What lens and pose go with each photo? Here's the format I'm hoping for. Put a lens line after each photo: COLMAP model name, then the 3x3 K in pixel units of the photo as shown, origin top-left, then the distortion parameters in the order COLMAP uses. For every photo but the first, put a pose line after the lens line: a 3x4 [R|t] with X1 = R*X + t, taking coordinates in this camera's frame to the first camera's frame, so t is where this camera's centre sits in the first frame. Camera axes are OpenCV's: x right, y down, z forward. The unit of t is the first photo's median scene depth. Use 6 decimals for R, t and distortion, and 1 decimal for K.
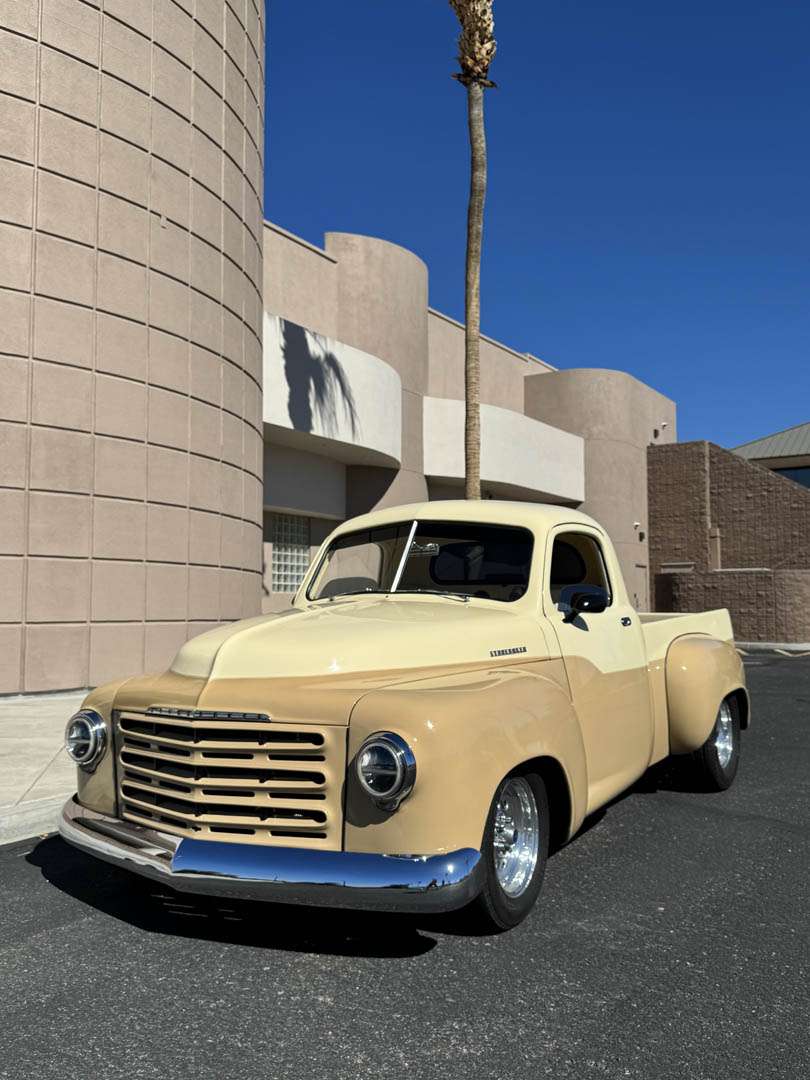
lens RADIAL K [[962.4, 0, 410.7], [0, 962.4, 537.7], [0, 0, 1]] dist [0.173617, -0.352466]
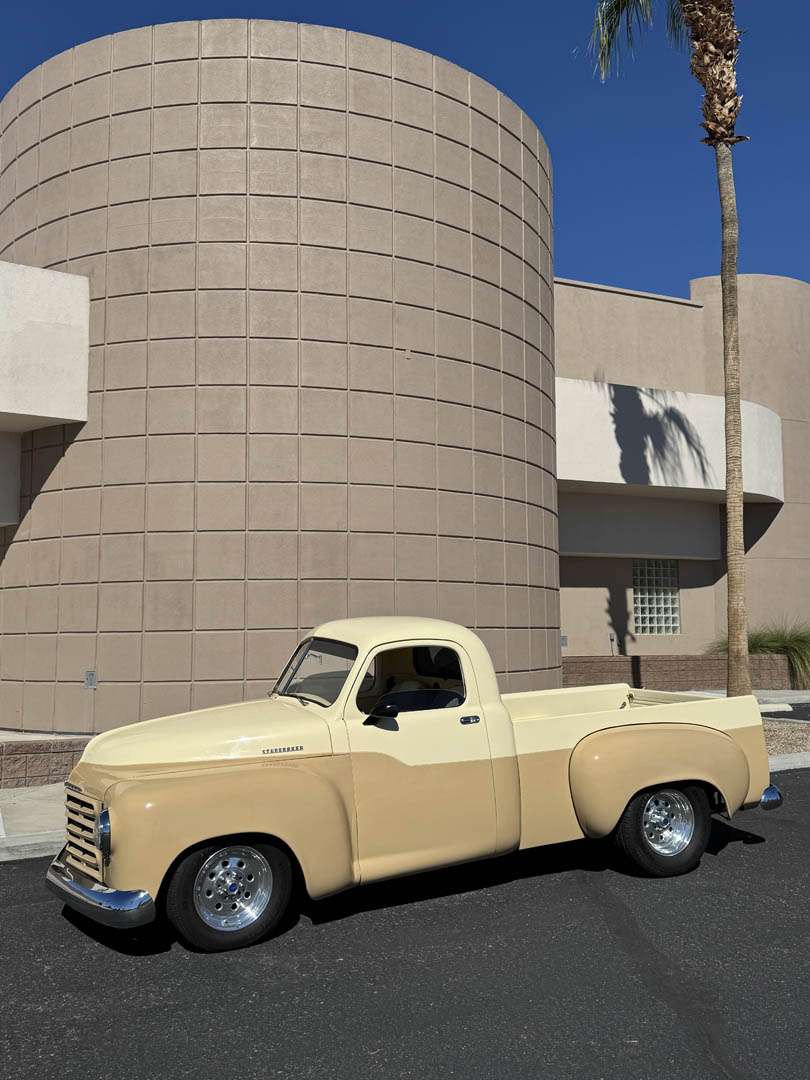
lens RADIAL K [[933.7, 0, 405.0], [0, 933.7, 540.0], [0, 0, 1]] dist [0.177193, -0.307750]
pose [[0.839124, -0.056808, -0.540965, 0.306484], [0.048170, 0.998385, -0.030123, -0.040246], [0.541802, -0.000782, 0.840506, -0.006857]]
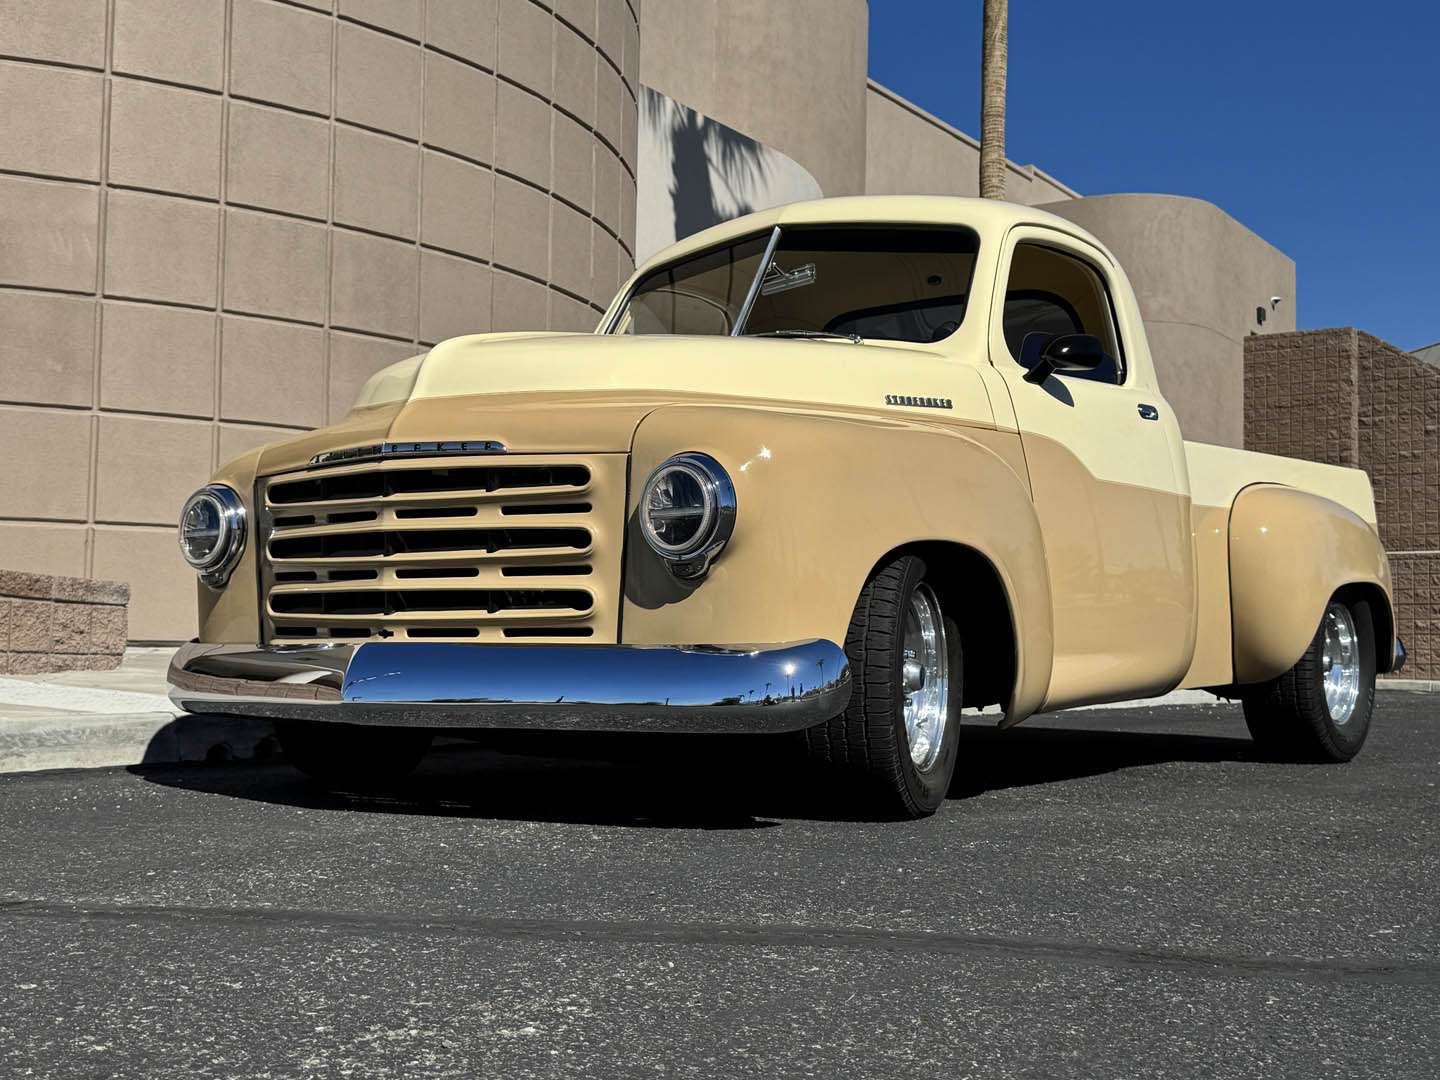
lens RADIAL K [[1813.9, 0, 709.0], [0, 1813.9, 543.8], [0, 0, 1]] dist [0.232933, -0.555476]
pose [[0.999556, 0.018963, -0.022980, -0.080065], [-0.018886, 0.999815, 0.003562, 0.058118], [0.023043, -0.003126, 0.999730, -0.129425]]
